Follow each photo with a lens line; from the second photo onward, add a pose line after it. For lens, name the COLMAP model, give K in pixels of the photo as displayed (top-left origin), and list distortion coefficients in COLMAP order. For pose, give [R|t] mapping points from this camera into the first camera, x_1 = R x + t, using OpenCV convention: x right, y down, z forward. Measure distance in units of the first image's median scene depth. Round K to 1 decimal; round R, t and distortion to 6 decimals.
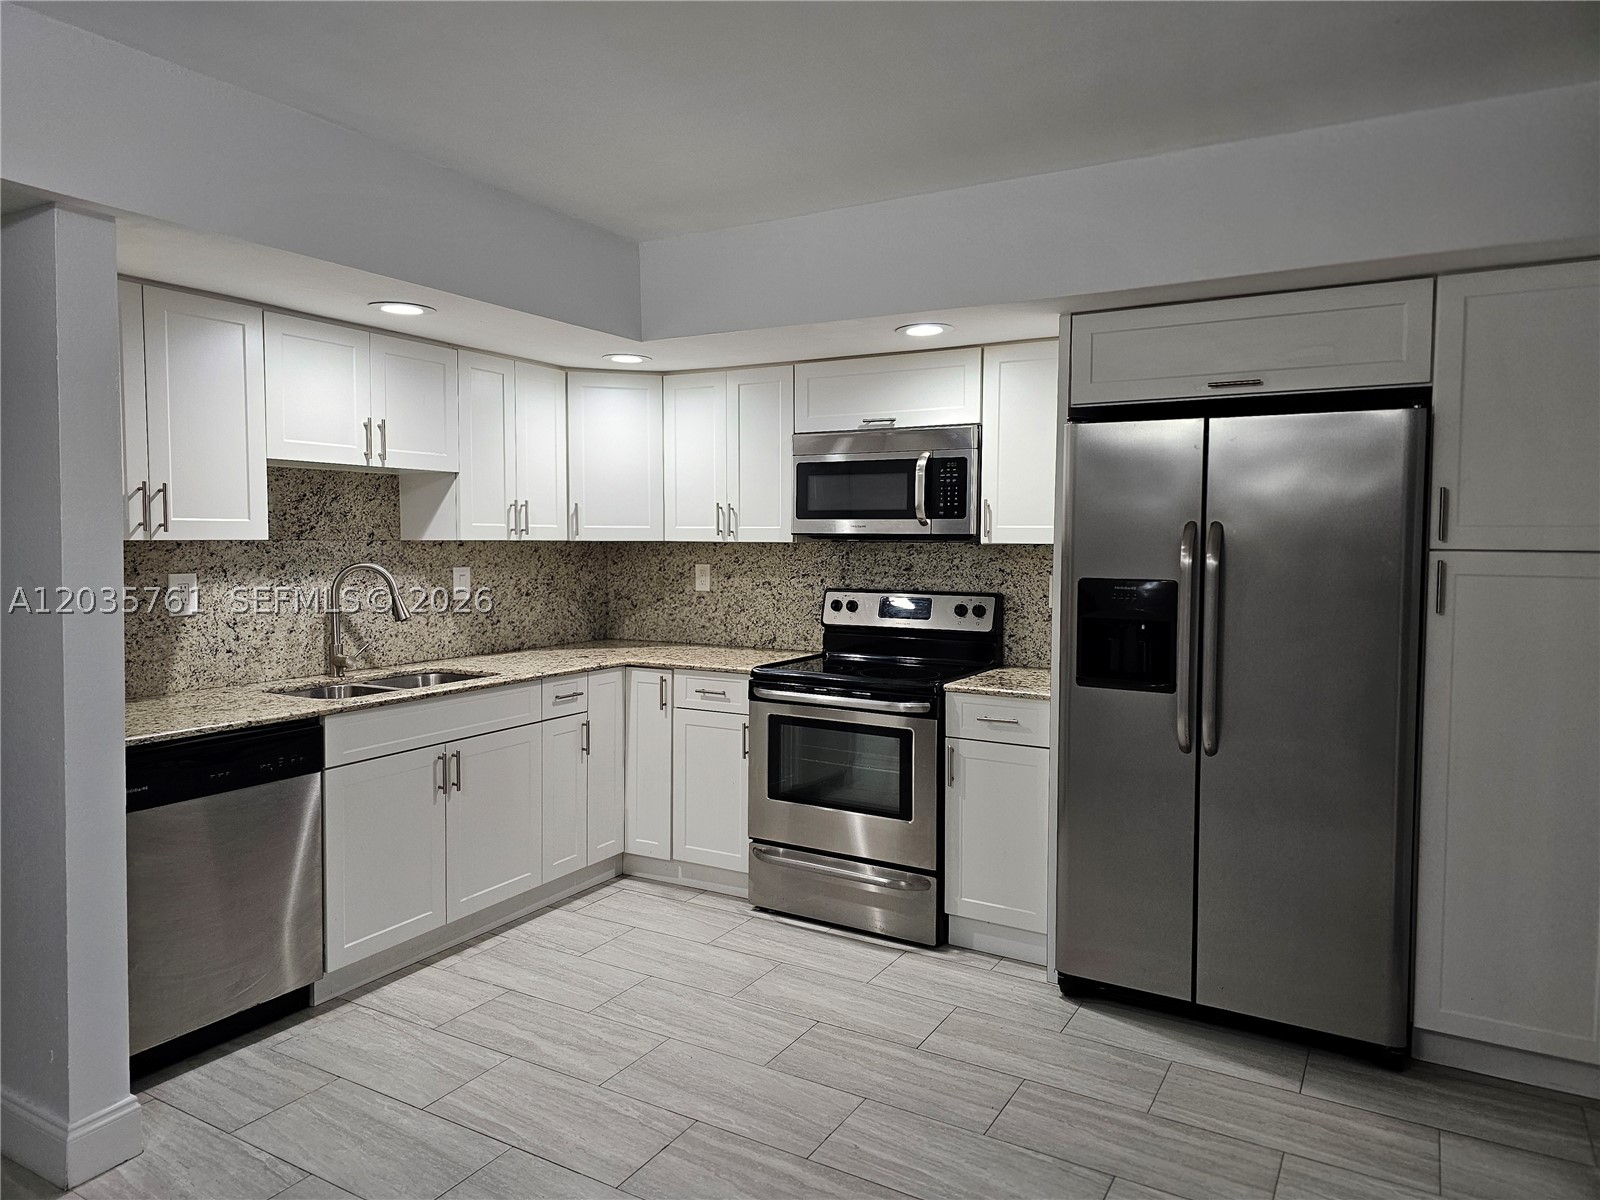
lens RADIAL K [[1066.9, 0, 791.2], [0, 1066.9, 585.4], [0, 0, 1]] dist [0.028889, -0.024399]
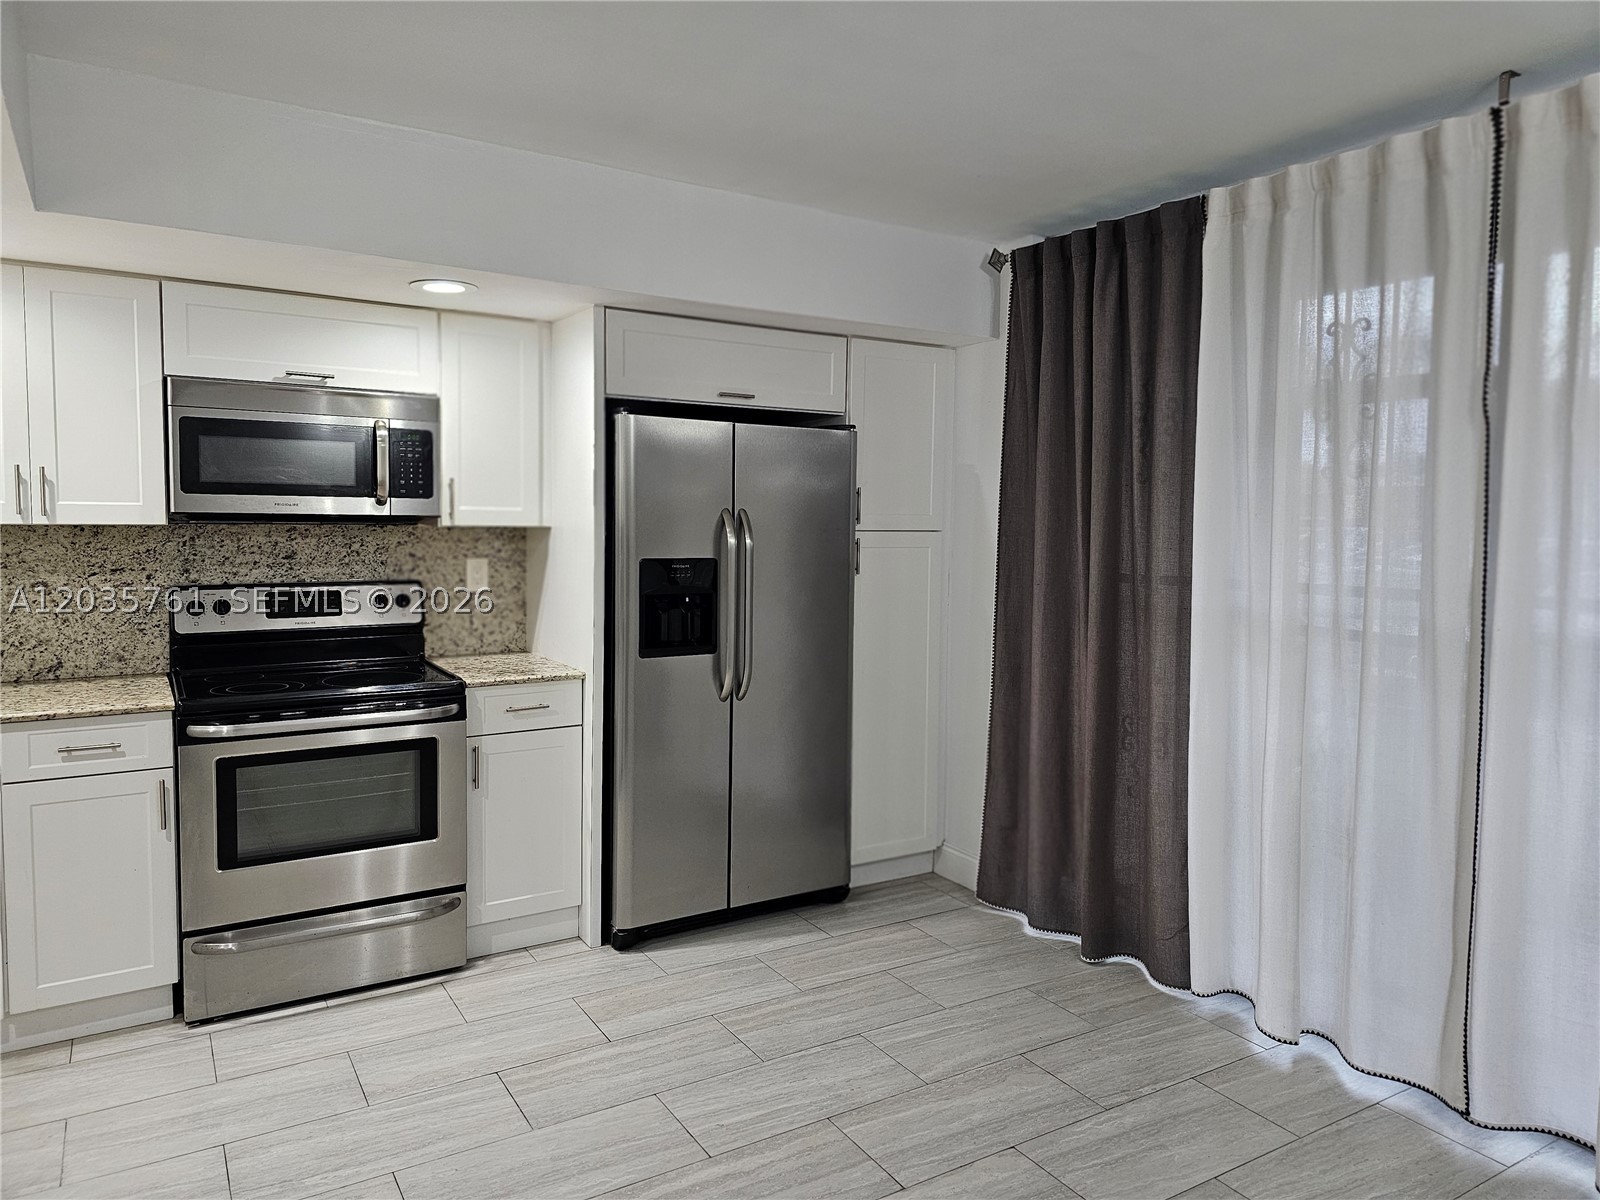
lens RADIAL K [[1066.9, 0, 793.1], [0, 1066.9, 589.3], [0, 0, 1]] dist [0.028889, -0.024399]
pose [[0.456777, -0.056428, 0.887790, -0.548066], [0.034419, 0.998360, 0.045747, -0.018077], [-0.888915, 0.009660, 0.457970, 0.331154]]
